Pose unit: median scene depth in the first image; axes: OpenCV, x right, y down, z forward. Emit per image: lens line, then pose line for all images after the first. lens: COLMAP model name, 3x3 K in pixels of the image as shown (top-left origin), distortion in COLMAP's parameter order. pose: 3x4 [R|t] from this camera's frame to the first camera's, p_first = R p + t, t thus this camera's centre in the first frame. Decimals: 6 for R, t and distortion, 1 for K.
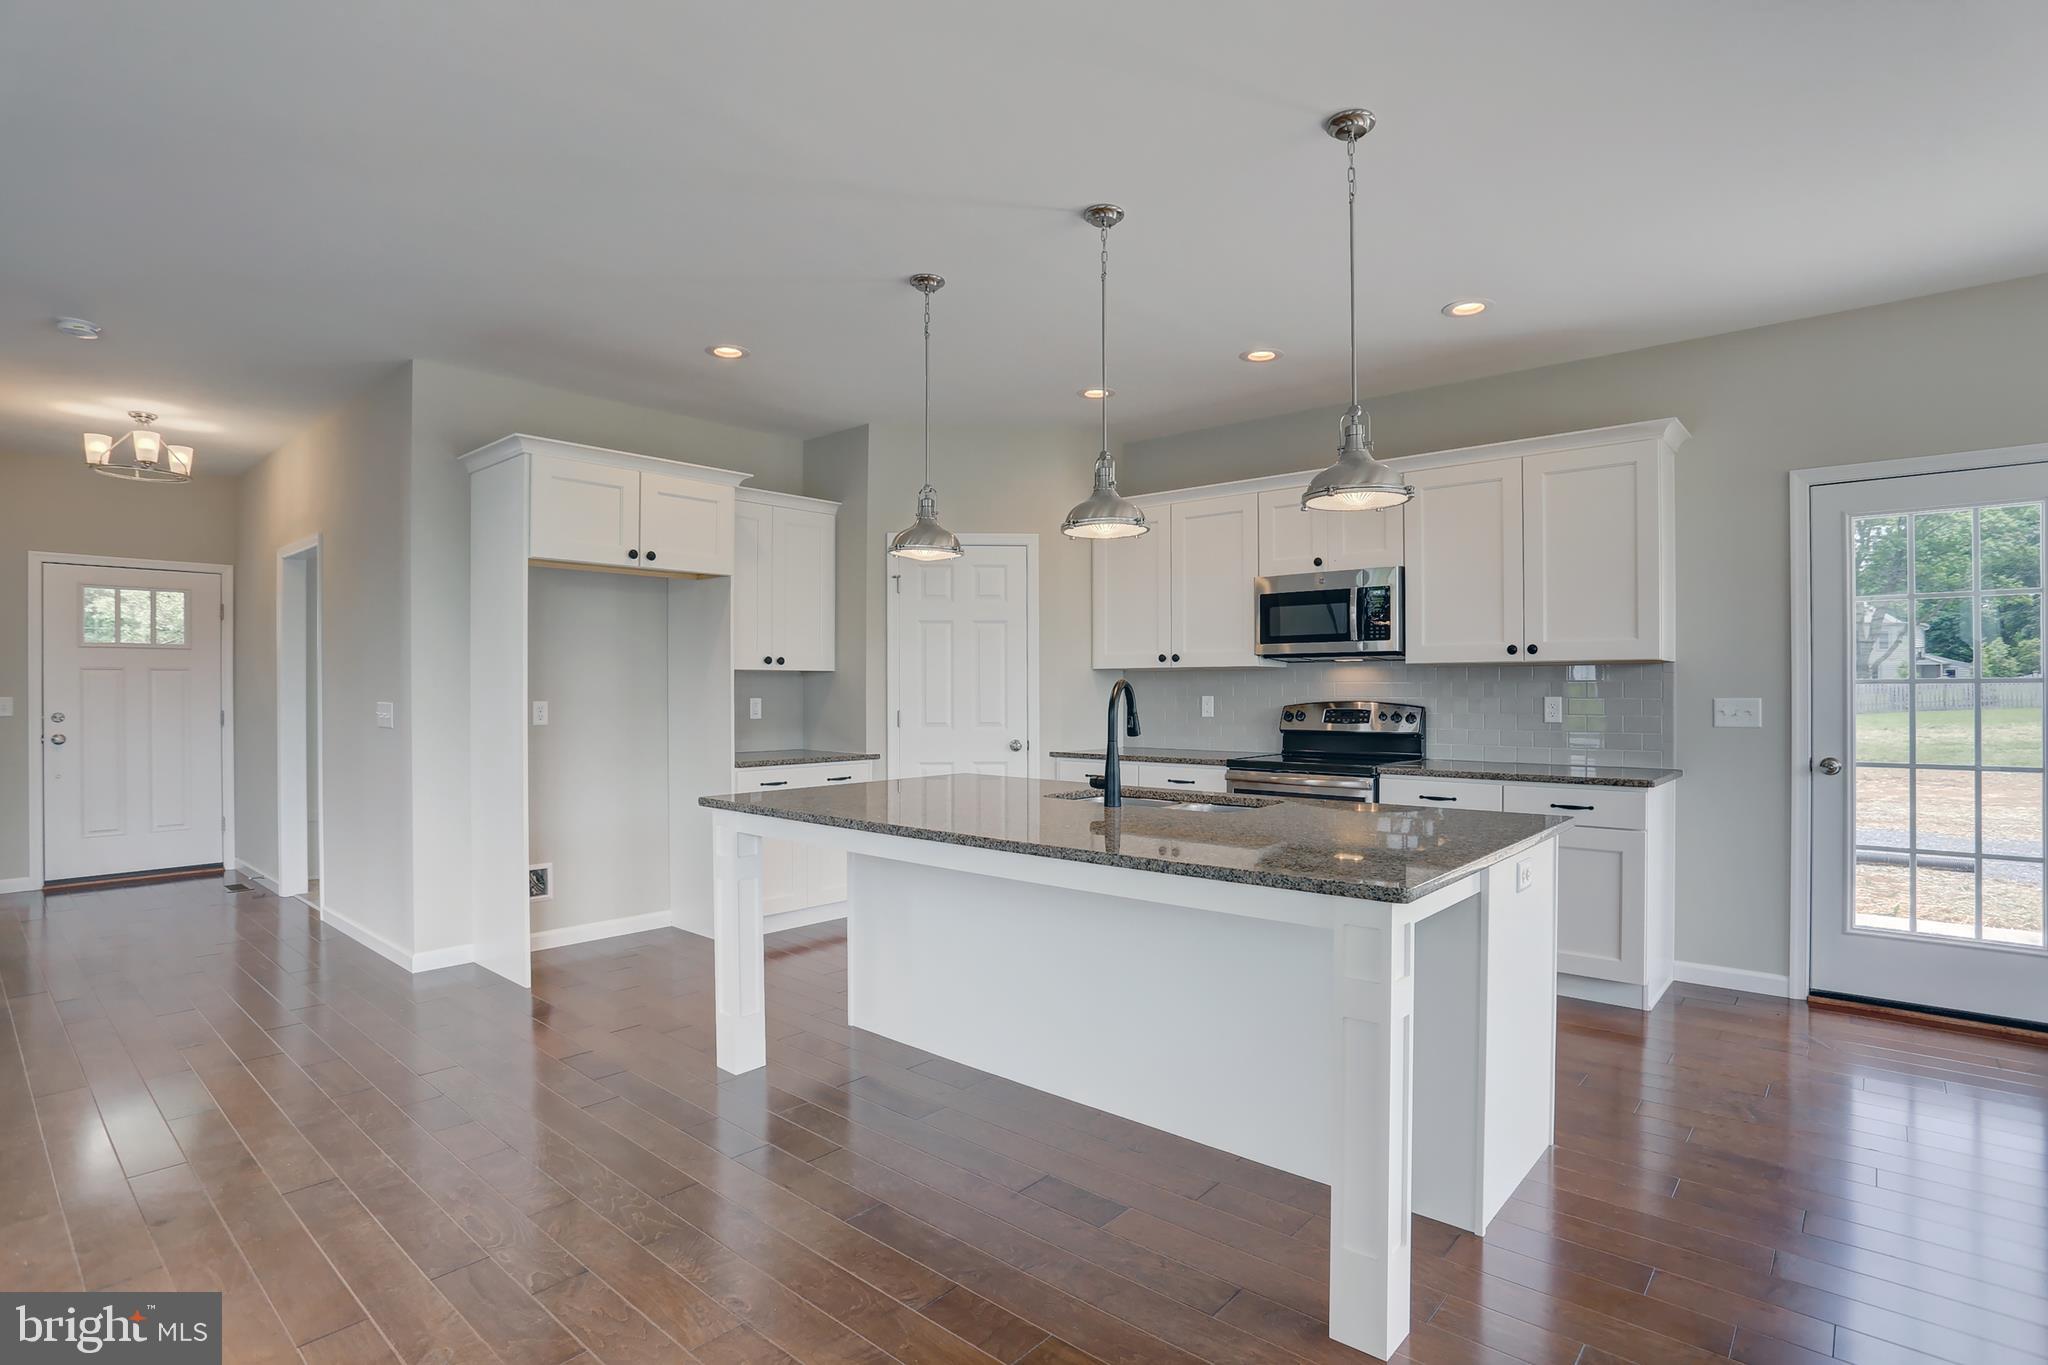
lens RADIAL K [[1023.5, 0, 1035.7], [0, 1023.5, 688.3], [0, 0, 1]] dist [-0.084445, 0.042854]
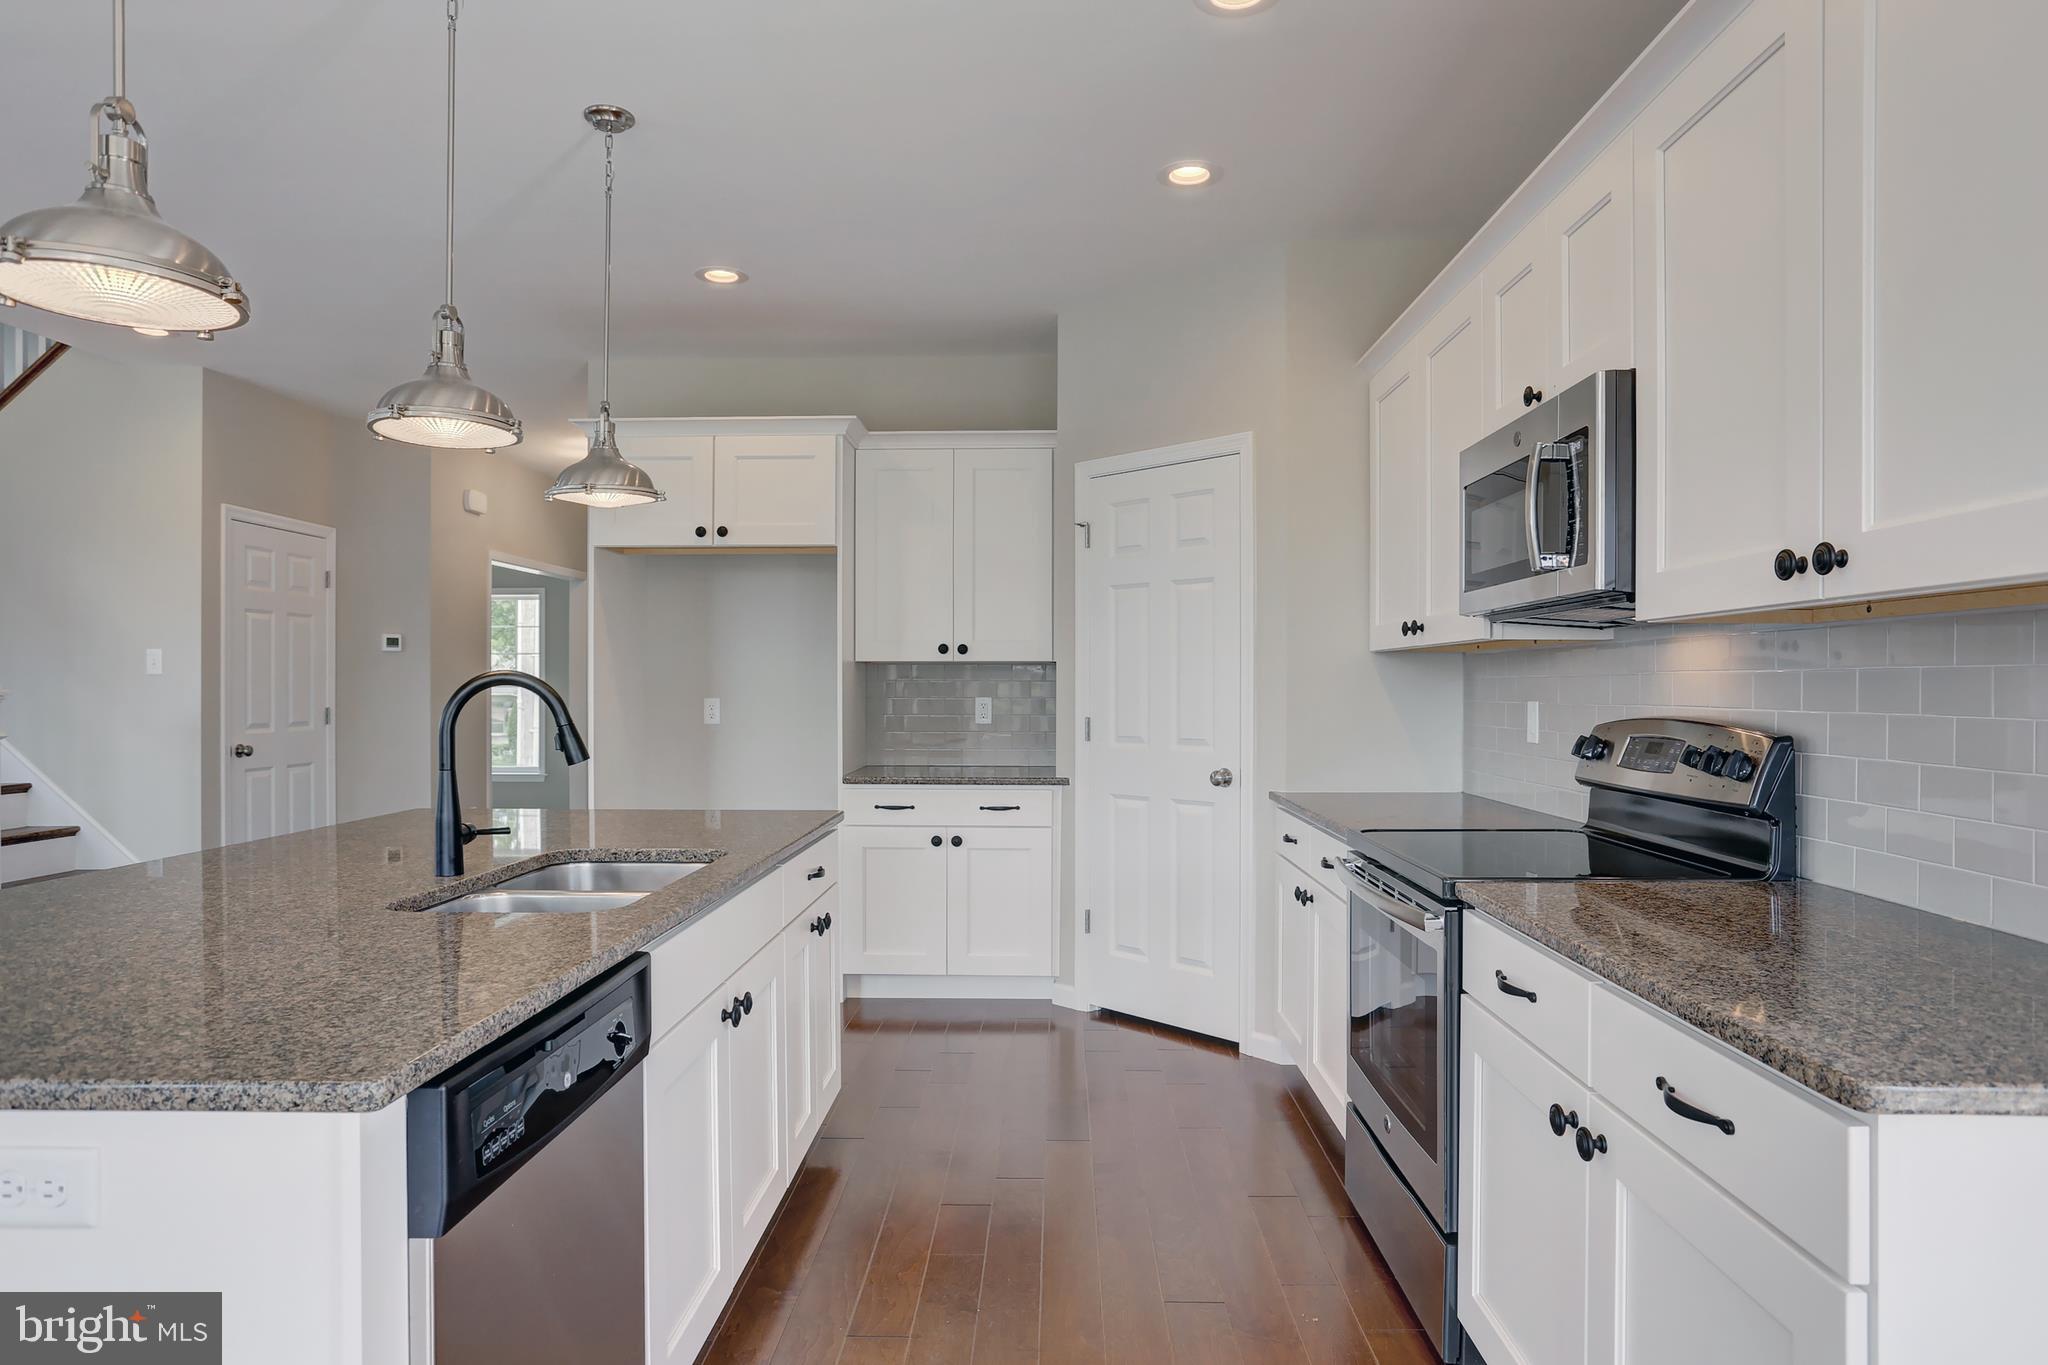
lens RADIAL K [[1202.9, 0, 1033.8], [0, 1202.9, 688.5], [0, 0, 1]] dist [-0.062203, 0.044060]
pose [[0.641816, 0.003378, -0.766851, 0.532081], [-0.001766, 0.999994, 0.002927, -0.000212], [0.766857, -0.000524, 0.641818, 0.505780]]
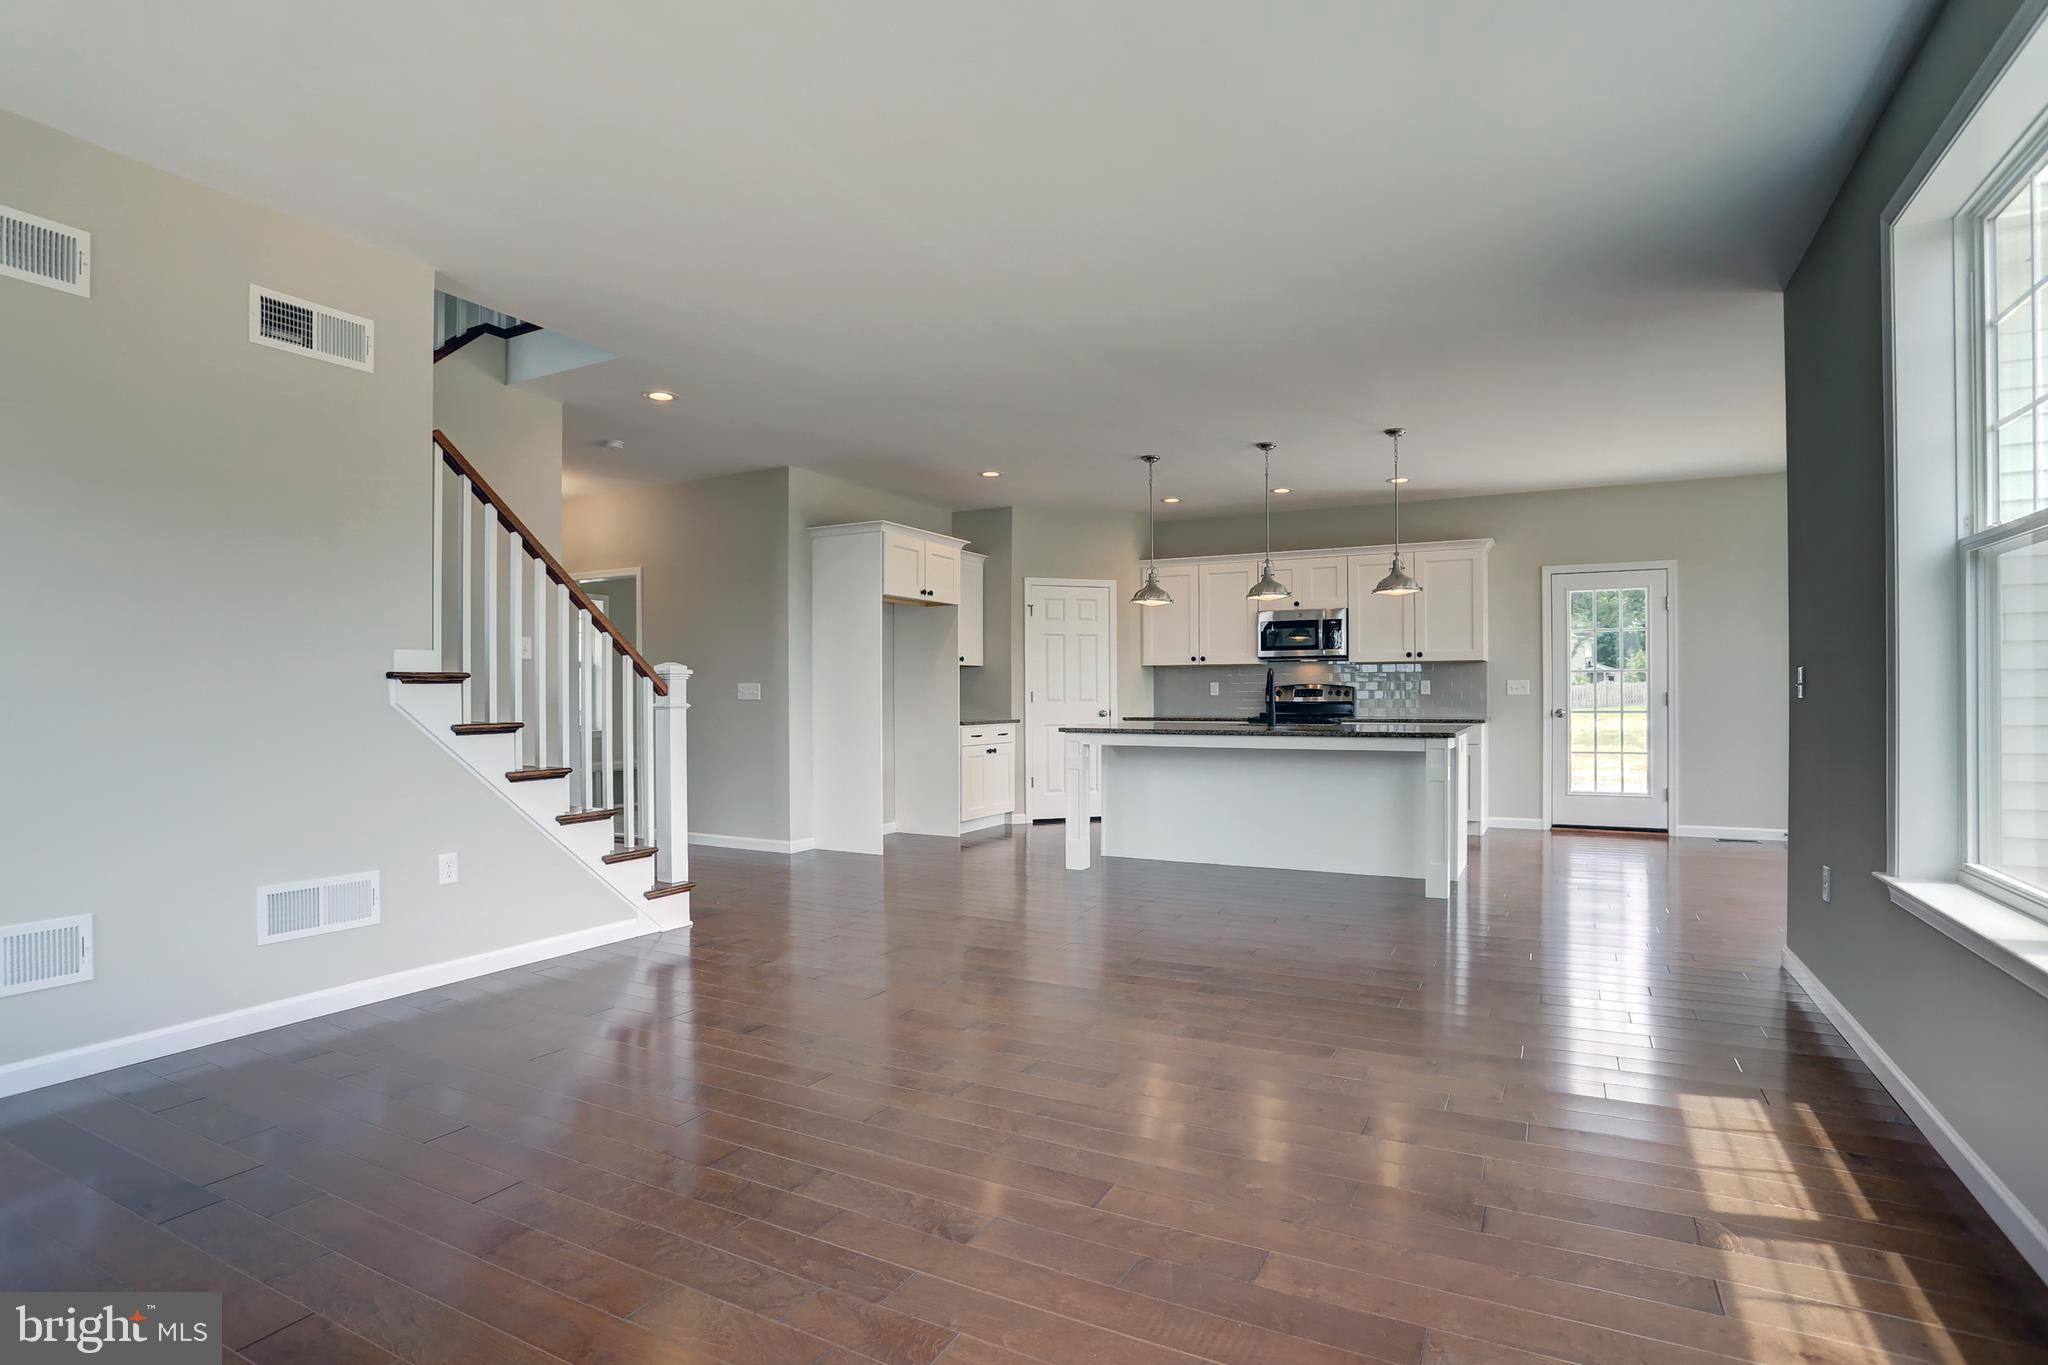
lens RADIAL K [[1015.1, 0, 1024.6], [0, 1015.1, 692.4], [0, 0, 1]] dist [-0.081790, 0.039995]
pose [[0.976171, -0.001556, 0.216999, -0.552730], [0.002021, 0.999996, -0.001920, 0.029841], [-0.216995, 0.002313, 0.976170, -0.586774]]
